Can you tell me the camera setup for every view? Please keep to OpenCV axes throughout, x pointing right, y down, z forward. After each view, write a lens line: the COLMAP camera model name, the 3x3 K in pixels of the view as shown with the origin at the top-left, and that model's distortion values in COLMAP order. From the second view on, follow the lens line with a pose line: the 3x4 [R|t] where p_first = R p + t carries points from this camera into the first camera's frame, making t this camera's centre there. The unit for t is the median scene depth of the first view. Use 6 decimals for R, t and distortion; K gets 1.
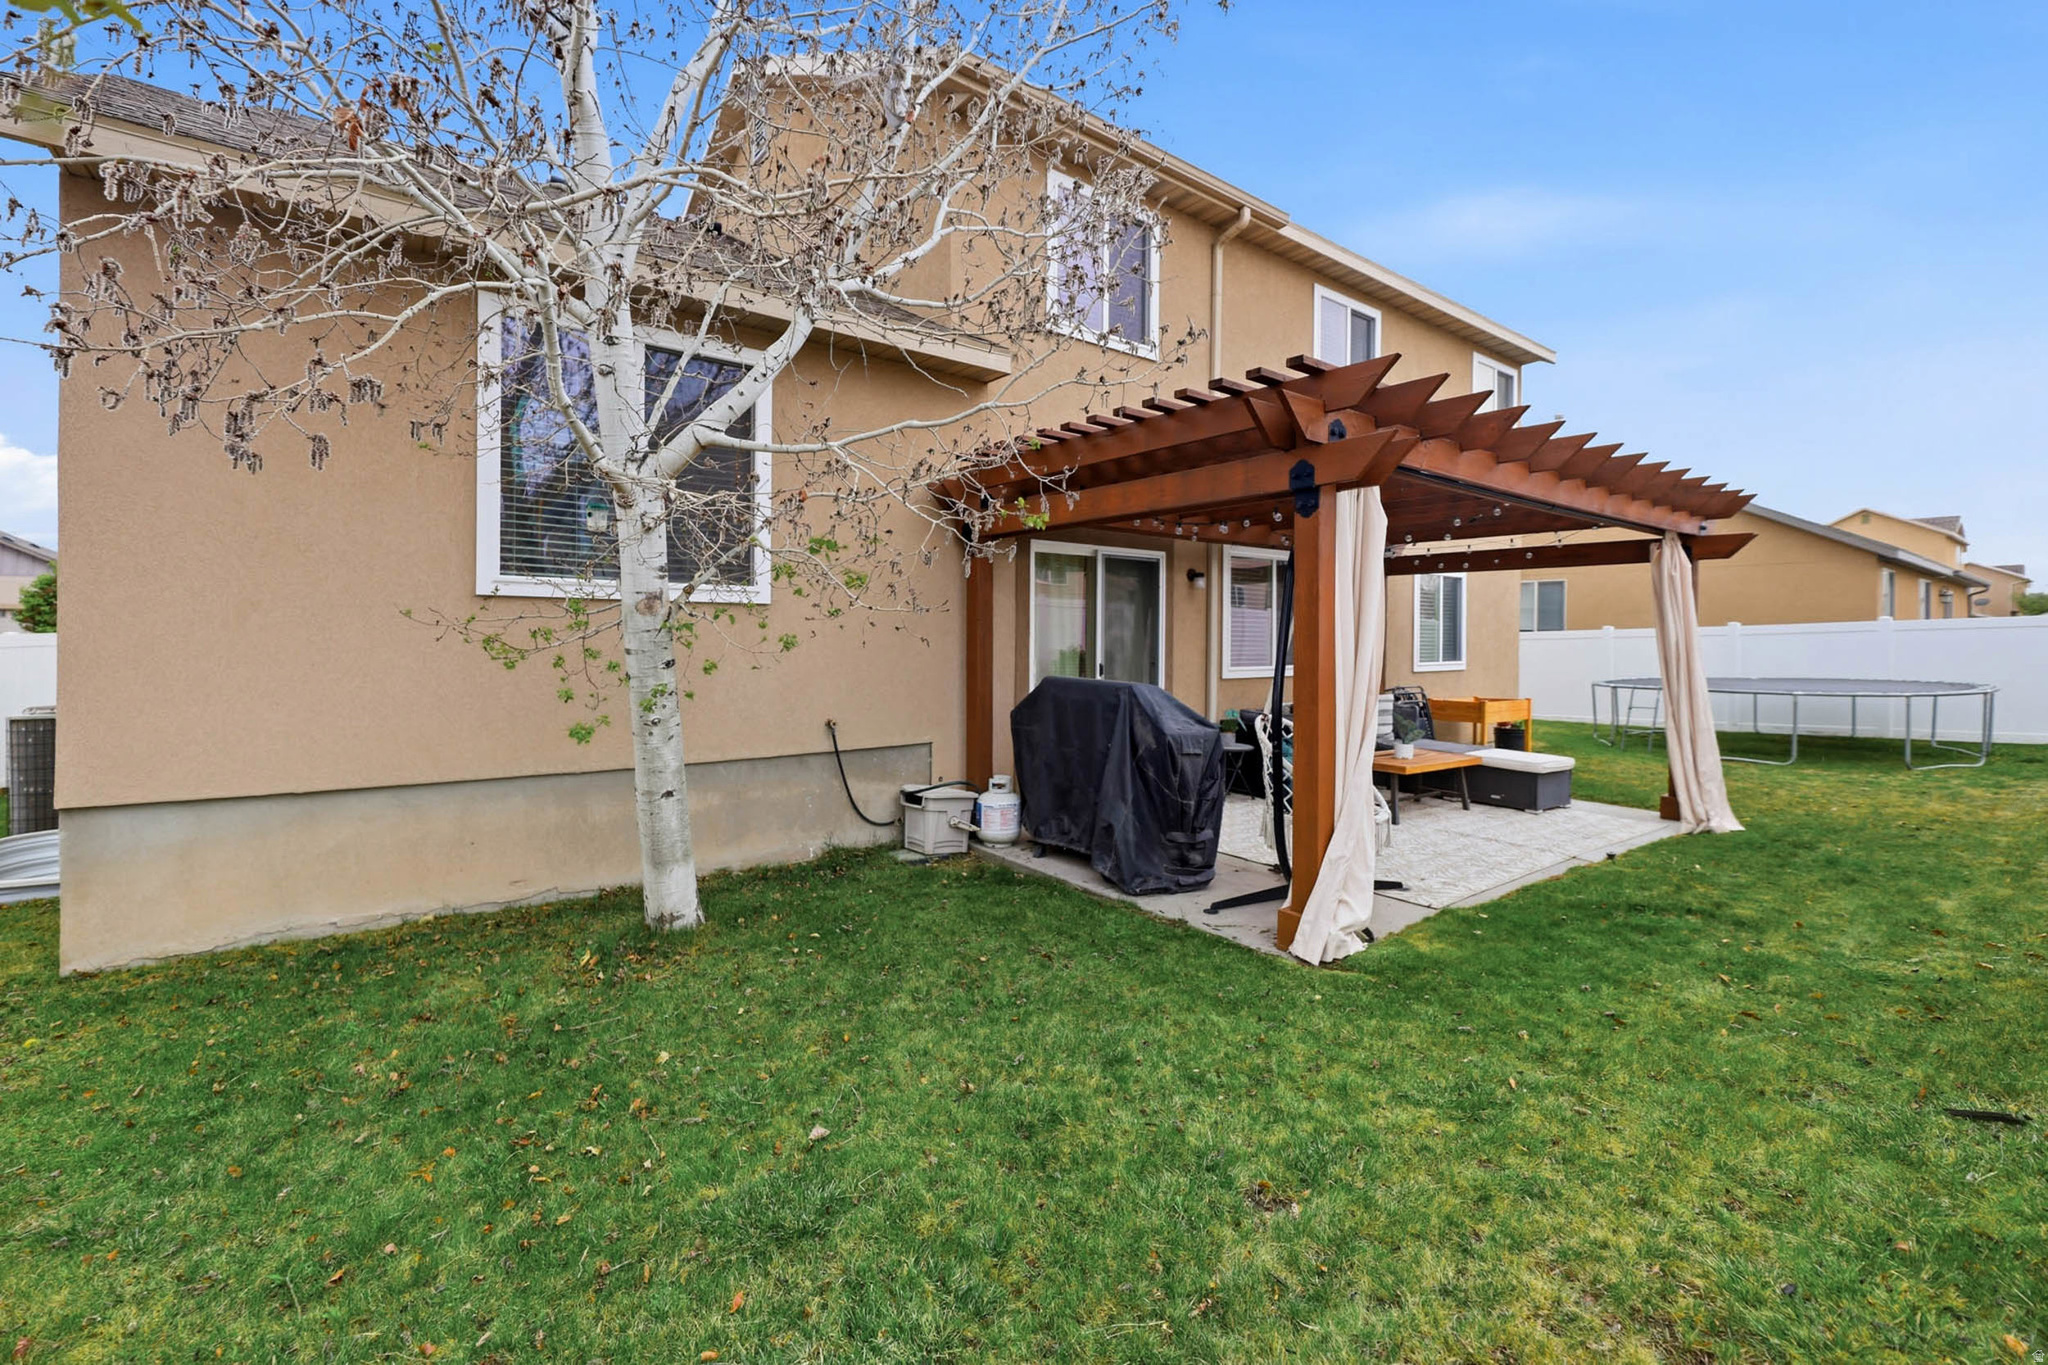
lens RADIAL K [[844.7, 0, 1026.2], [0, 844.7, 634.8], [0, 0, 1]] dist [-0.000576, -0.000078]
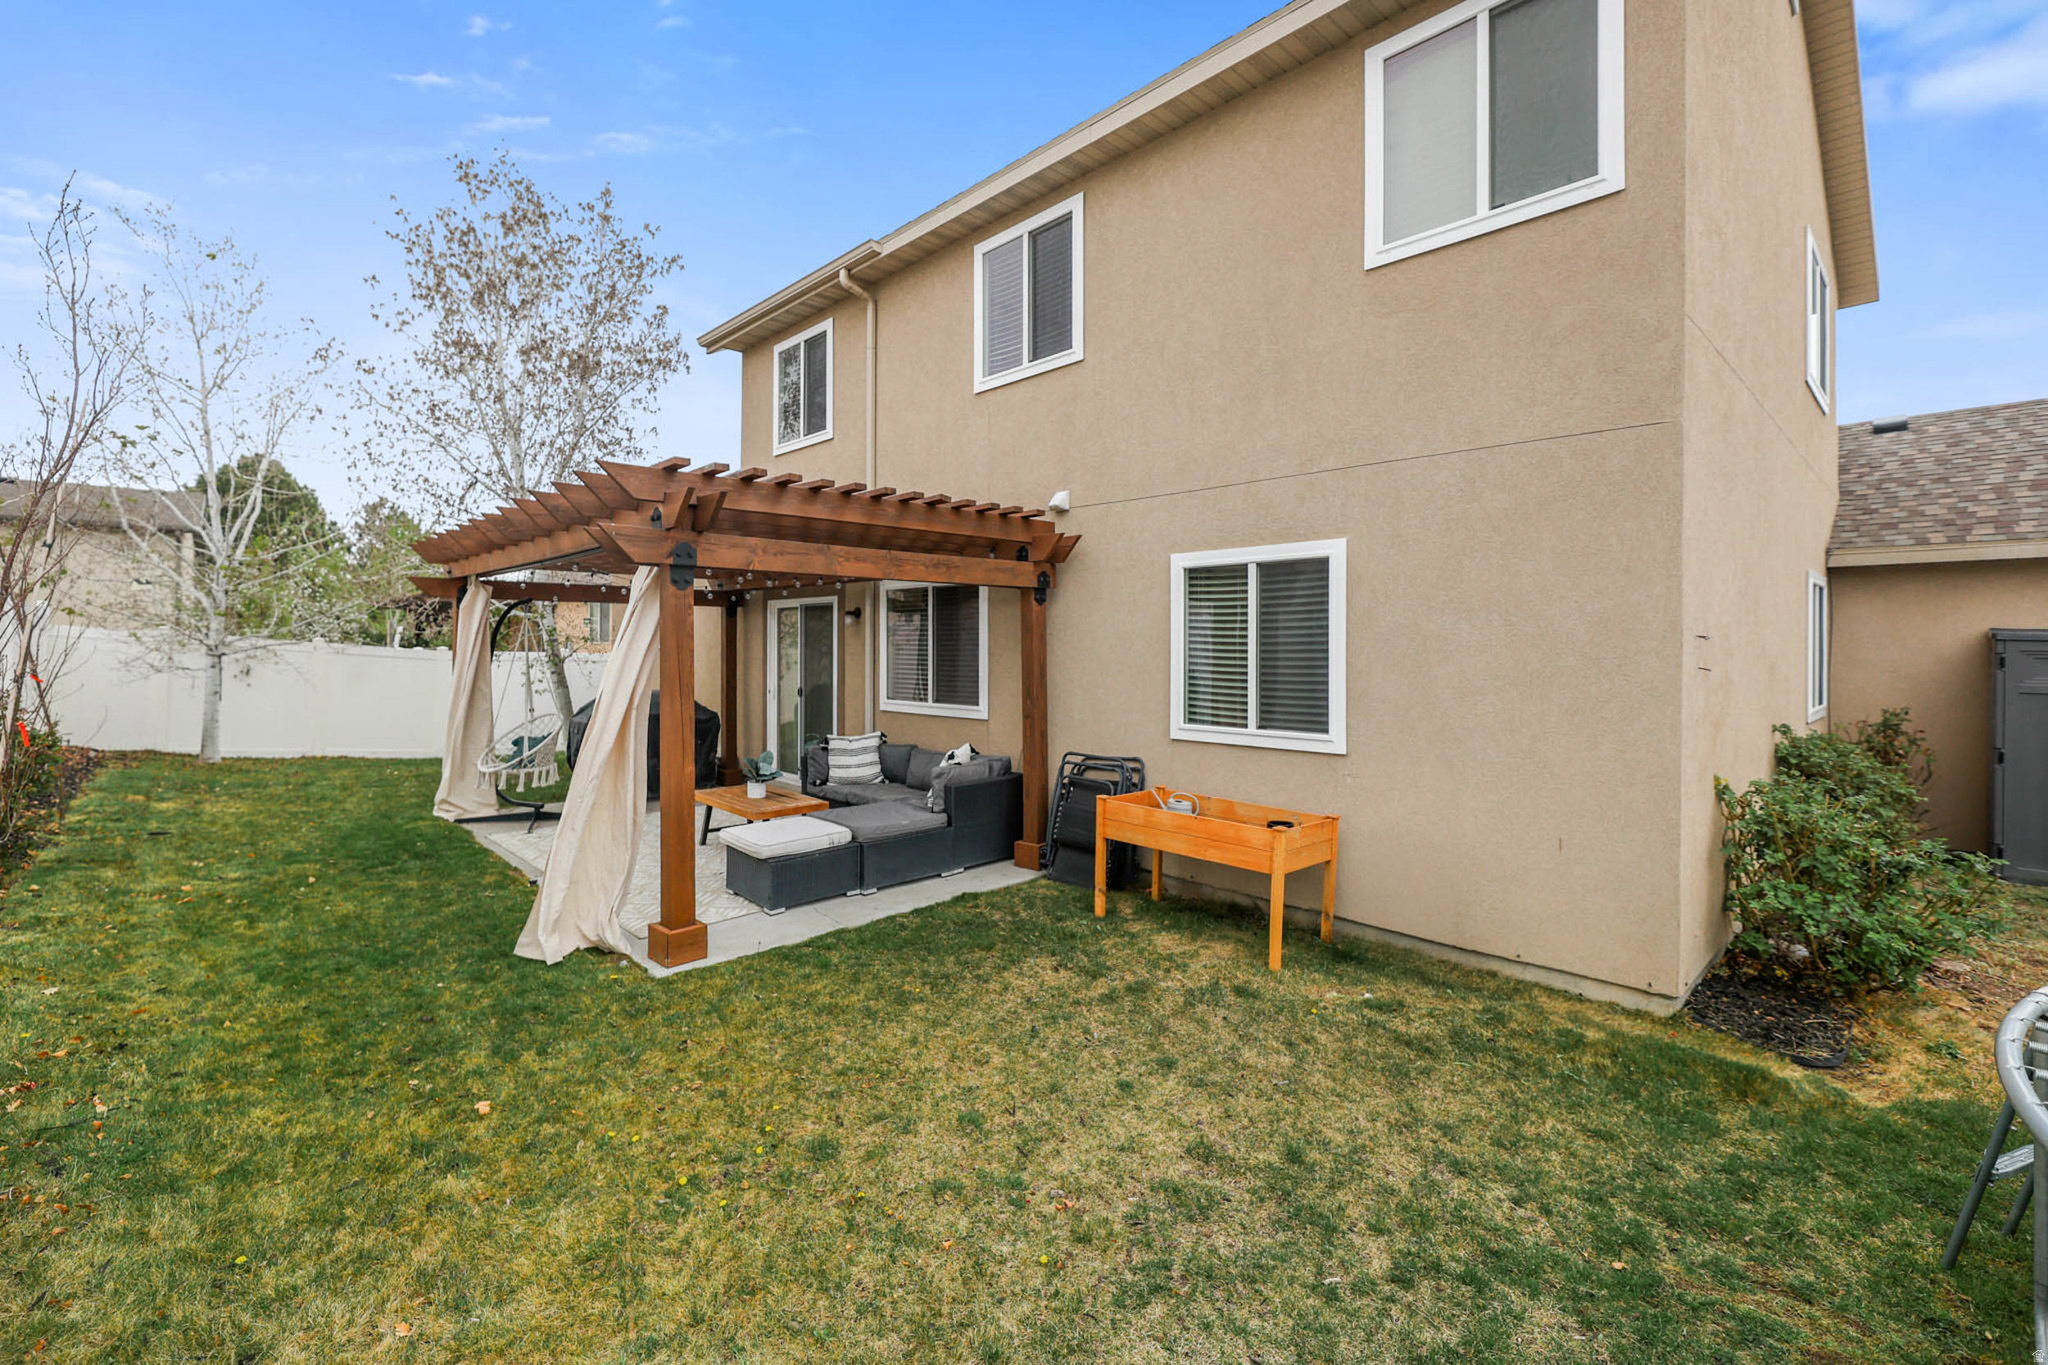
lens RADIAL K [[872.4, 0, 1033.7], [0, 872.4, 635.8], [0, 0, 1]] dist [-0.007618, -0.000033]
pose [[0.130409, -0.015518, -0.991339, 2.027795], [-0.000333, 0.999877, -0.015696, -0.034338], [0.991460, 0.002377, 0.130388, 1.608498]]
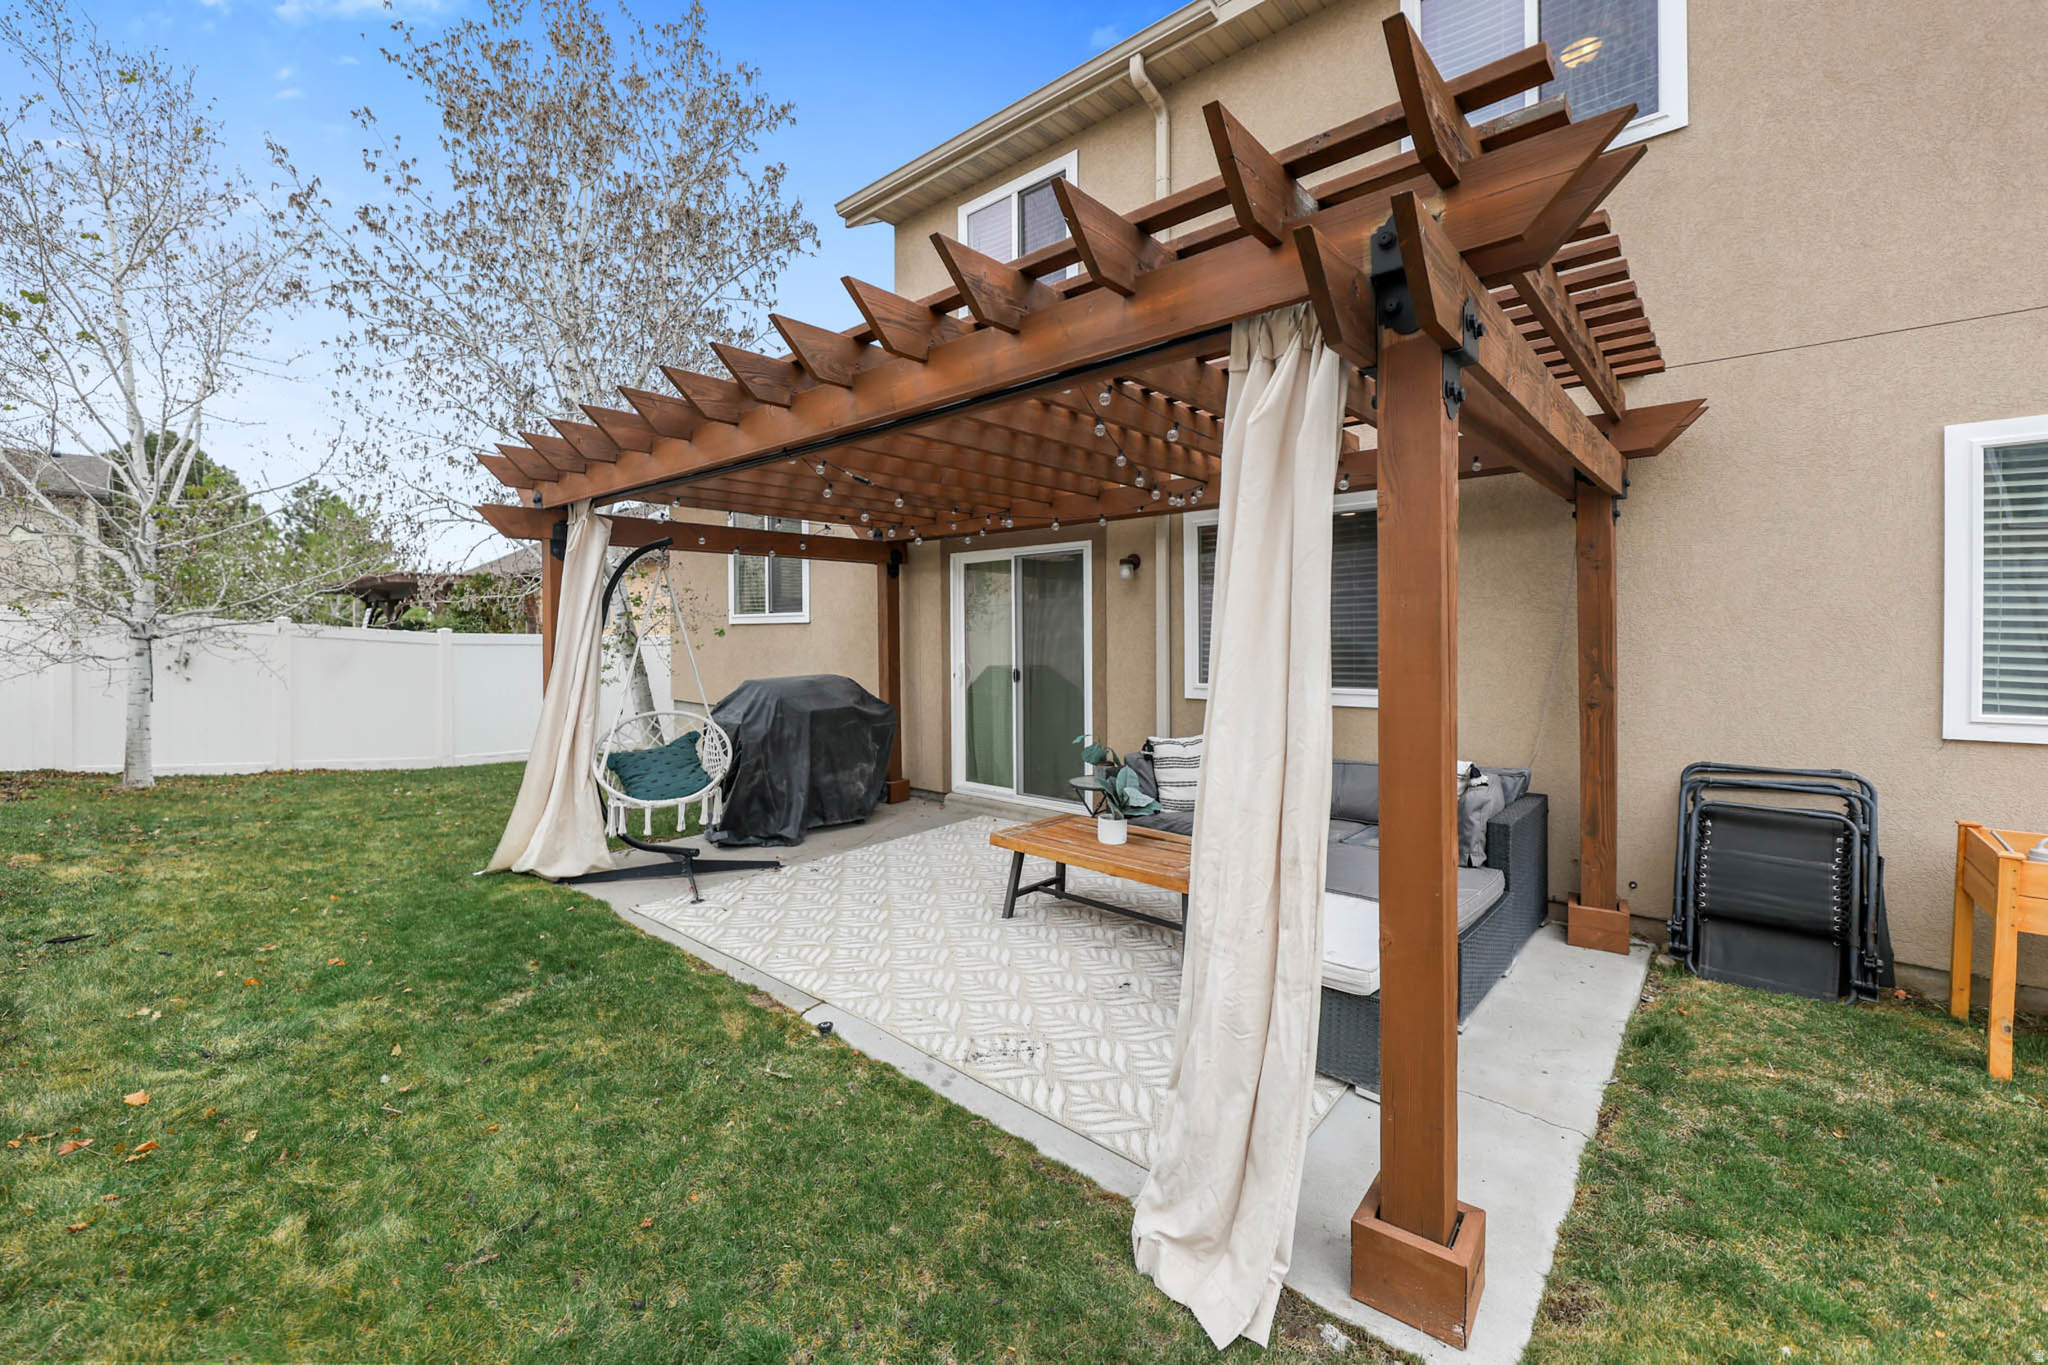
lens RADIAL K [[824.8, 0, 1030.6], [0, 824.8, 636.4], [0, 0, 1]] dist [-0.006416, -0.000618]
pose [[0.211307, -0.001415, -0.977419, 1.381471], [0.011306, 0.999936, 0.000996, -0.005398], [0.977354, -0.011261, 0.211310, 1.107403]]
